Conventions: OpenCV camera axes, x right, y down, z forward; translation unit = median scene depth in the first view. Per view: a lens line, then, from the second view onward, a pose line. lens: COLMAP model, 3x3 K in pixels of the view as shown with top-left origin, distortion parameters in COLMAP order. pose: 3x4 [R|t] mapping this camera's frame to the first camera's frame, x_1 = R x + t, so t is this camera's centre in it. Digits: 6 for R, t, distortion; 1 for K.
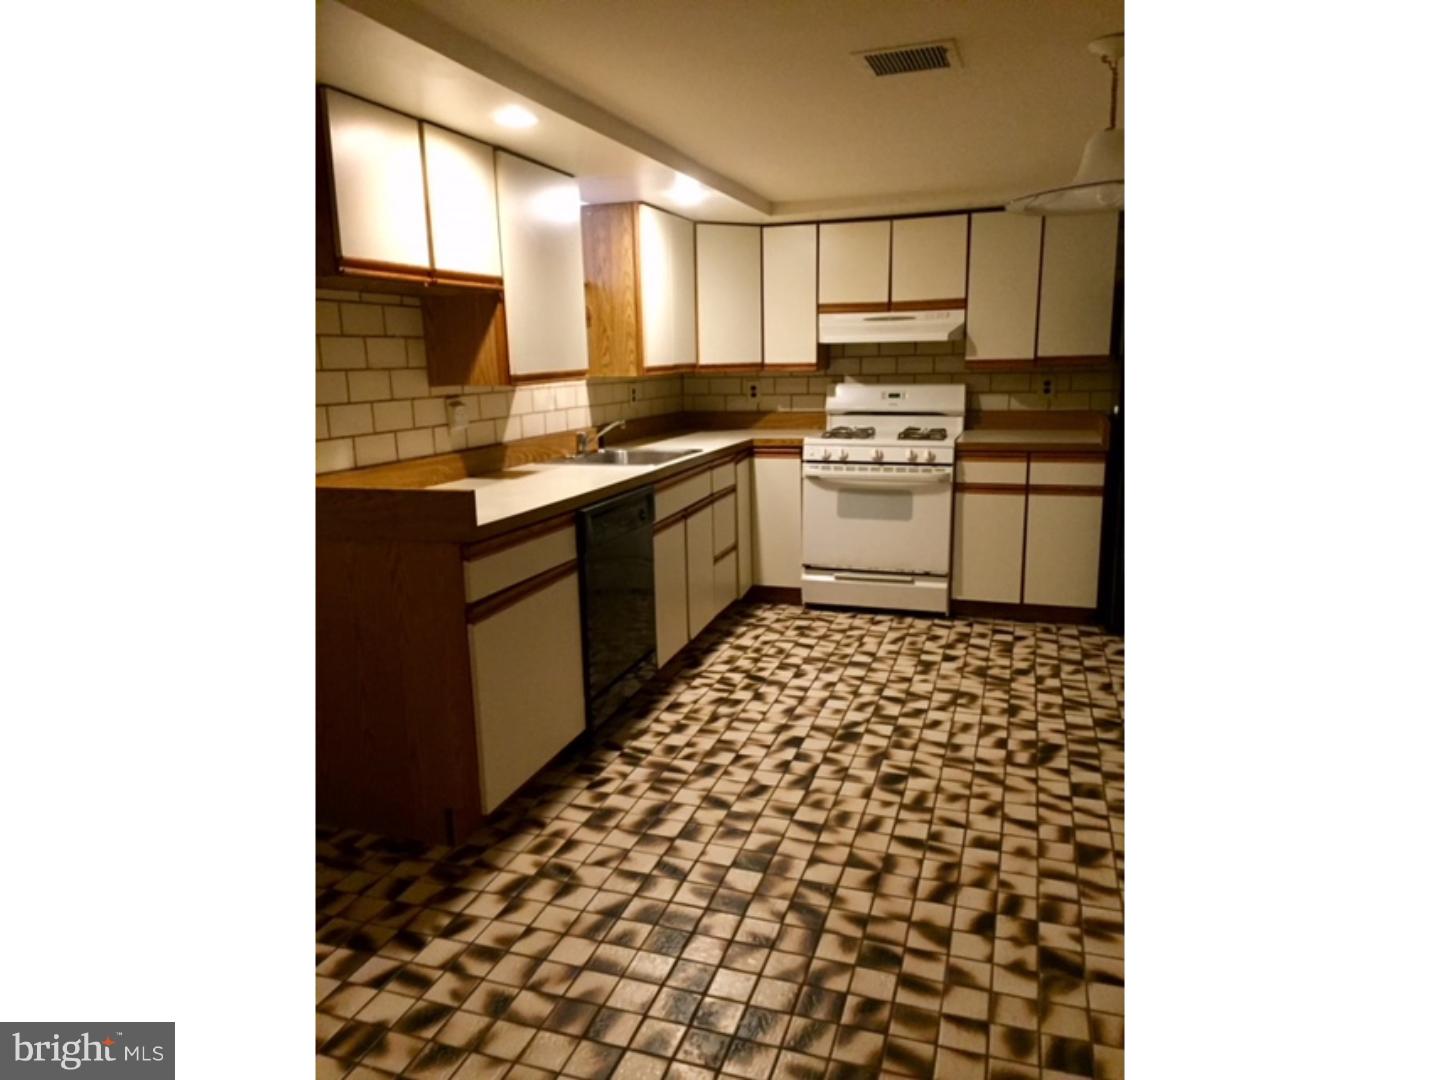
lens RADIAL K [[900.8, 0, 720.0], [0, 900.8, 540.0], [0, 0, 1]] dist [0.005181, 0.000281]
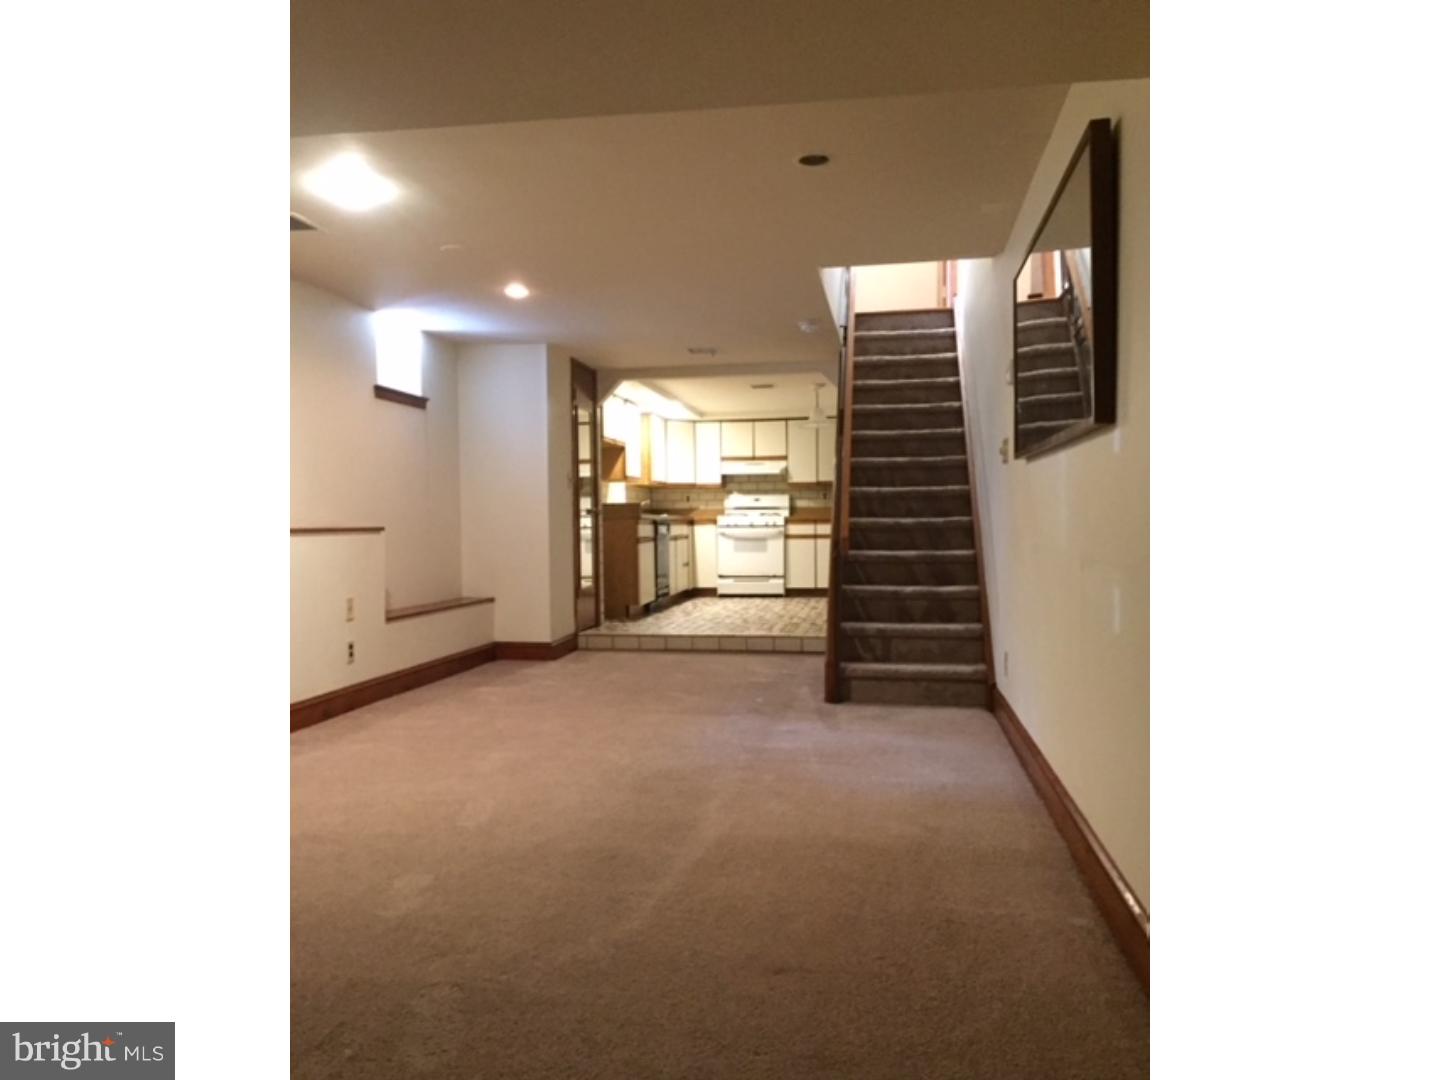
lens RADIAL K [[900.8, 0, 720.0], [0, 900.8, 540.0], [0, 0, 1]] dist [0.005181, 0.000281]
pose [[0.986569, 0.004784, 0.163272, -0.258711], [0.024408, 0.984031, -0.176315, 0.331709], [-0.161508, 0.177932, 0.970698, -1.119446]]
